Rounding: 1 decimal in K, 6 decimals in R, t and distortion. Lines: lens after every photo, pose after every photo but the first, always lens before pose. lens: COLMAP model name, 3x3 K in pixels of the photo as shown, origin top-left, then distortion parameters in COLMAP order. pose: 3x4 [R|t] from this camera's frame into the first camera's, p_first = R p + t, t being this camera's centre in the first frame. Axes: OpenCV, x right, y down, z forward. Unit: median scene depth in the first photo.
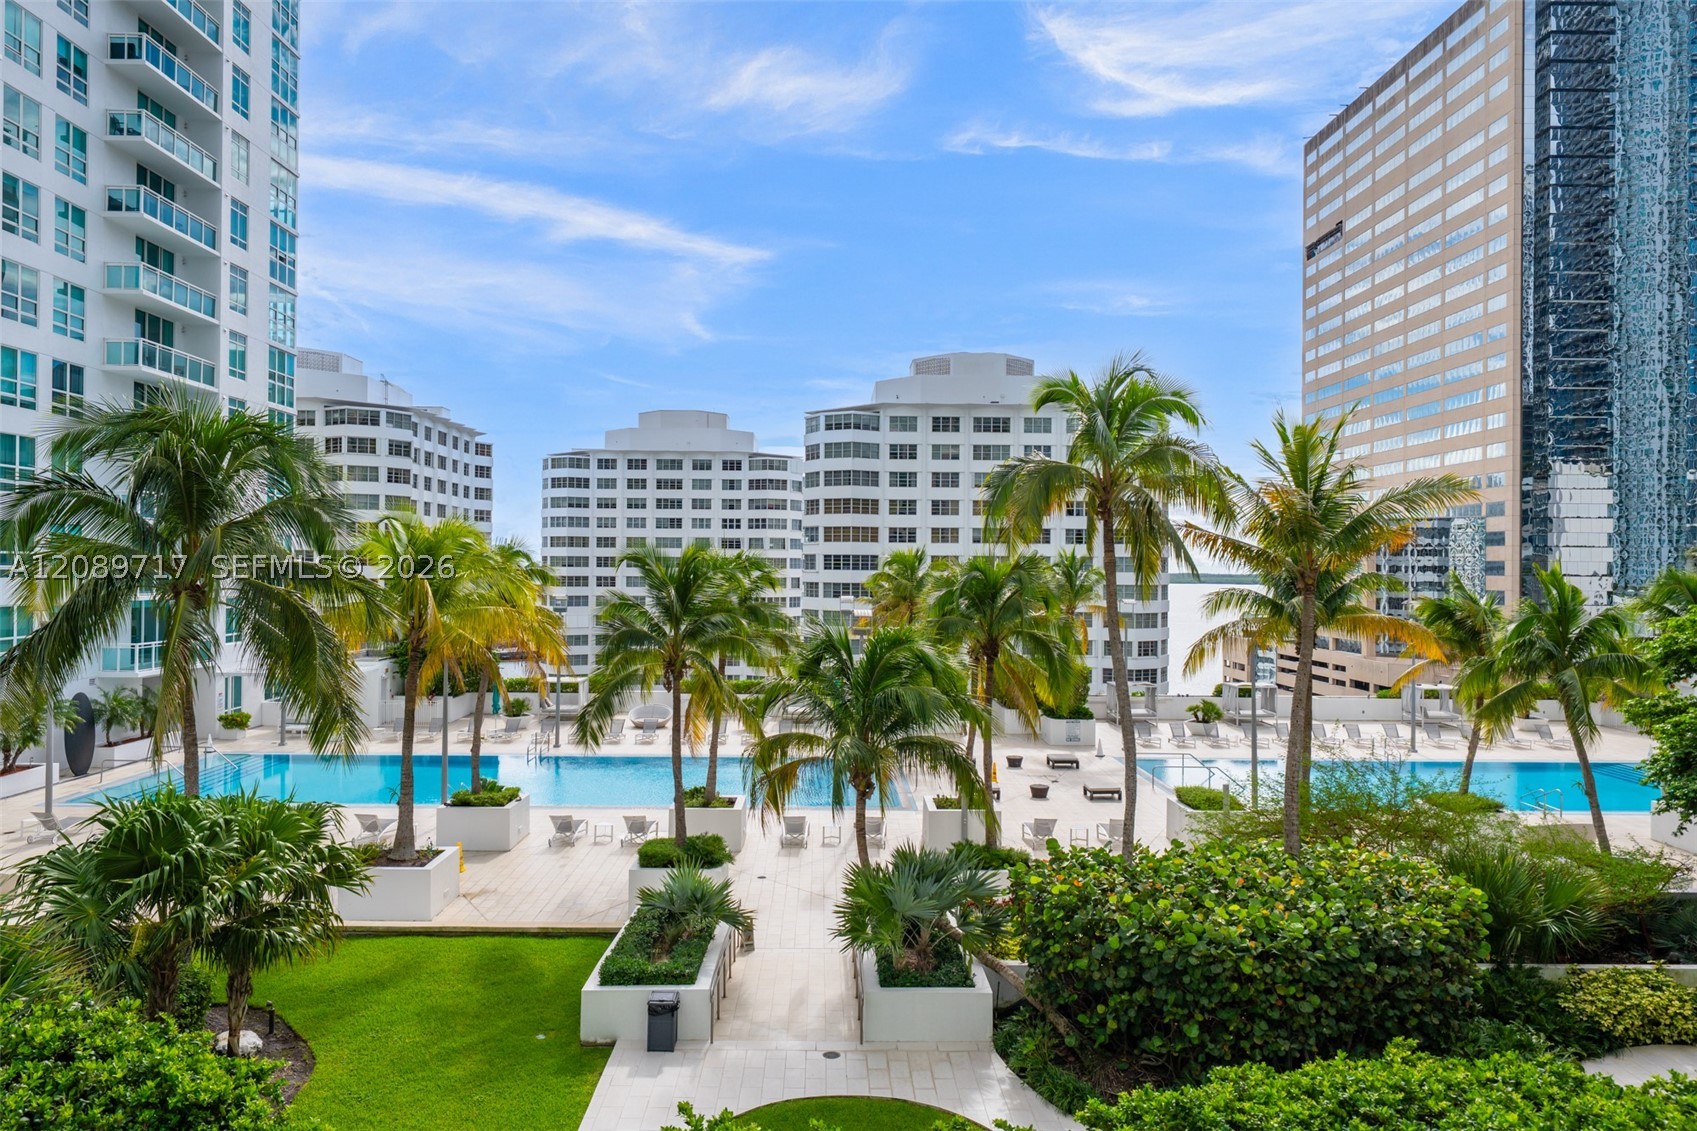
lens RADIAL K [[1141.3, 0, 873.0], [0, 1141.3, 562.4], [0, 0, 1]] dist [-0.002978, -0.002904]
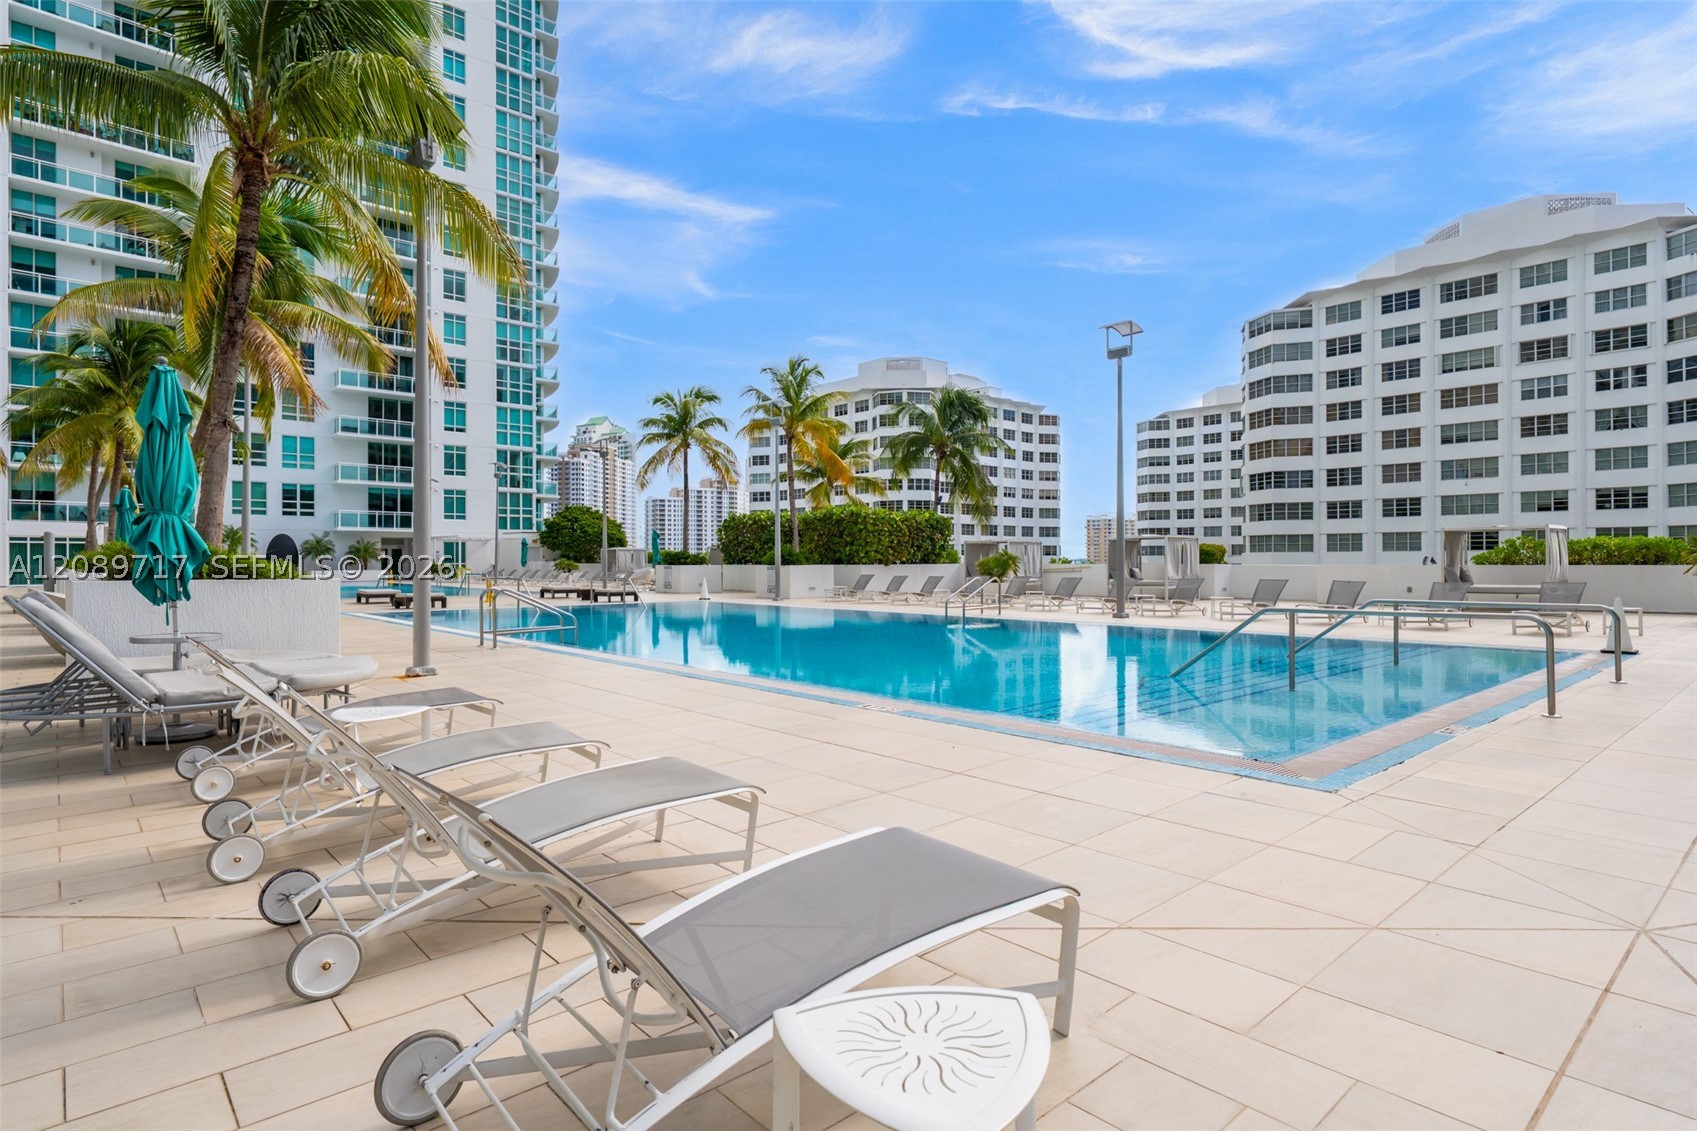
lens RADIAL K [[920.5, 0, 844.0], [0, 920.5, 562.9], [0, 0, 1]] dist [0.004606, -0.002970]
pose [[0.645116, -0.015430, -0.763929, 0.306430], [0.018711, 0.999815, -0.004395, 0.060106], [0.763856, -0.011459, 0.645285, 0.273121]]
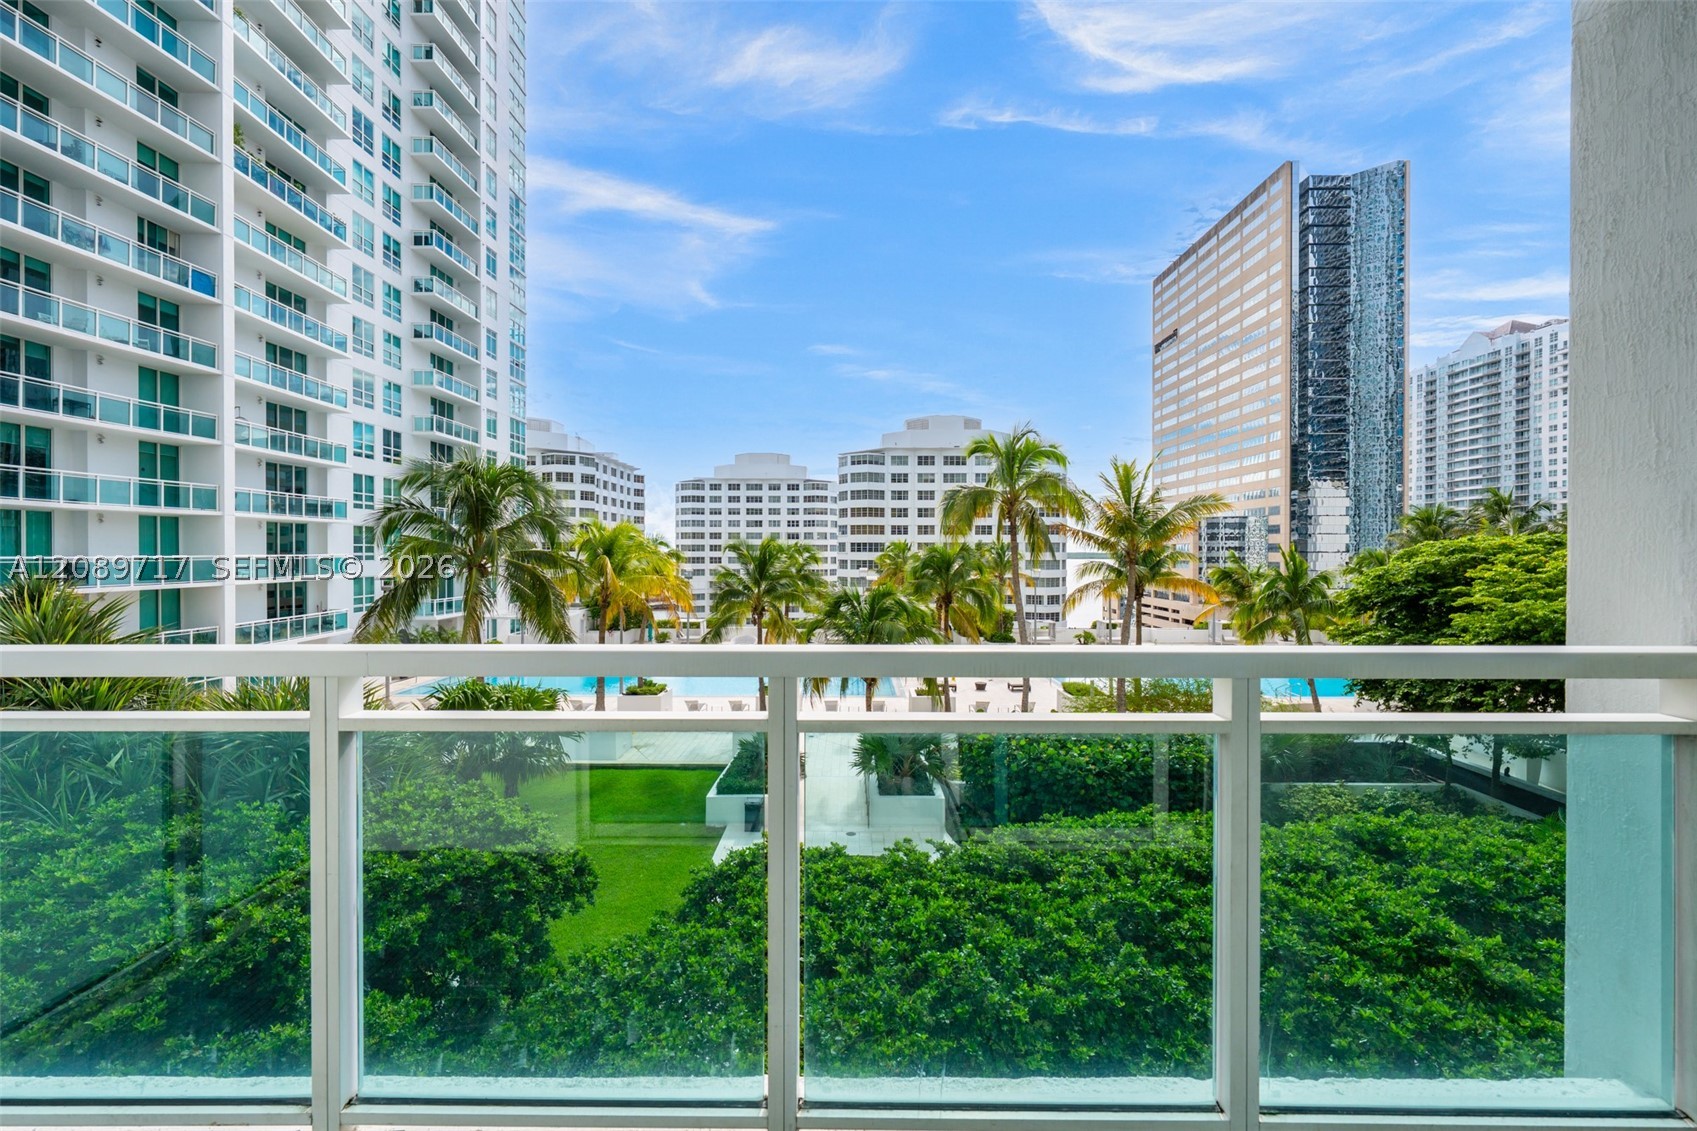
lens RADIAL K [[719.9, 0, 867.9], [0, 719.9, 555.7], [0, 0, 1]] dist [-0.004212, -0.000740]
pose [[0.999757, -0.007225, -0.020821, 0.002272], [0.007472, 0.999902, 0.011822, -0.000125], [0.020734, -0.011975, 0.999713, -0.012358]]
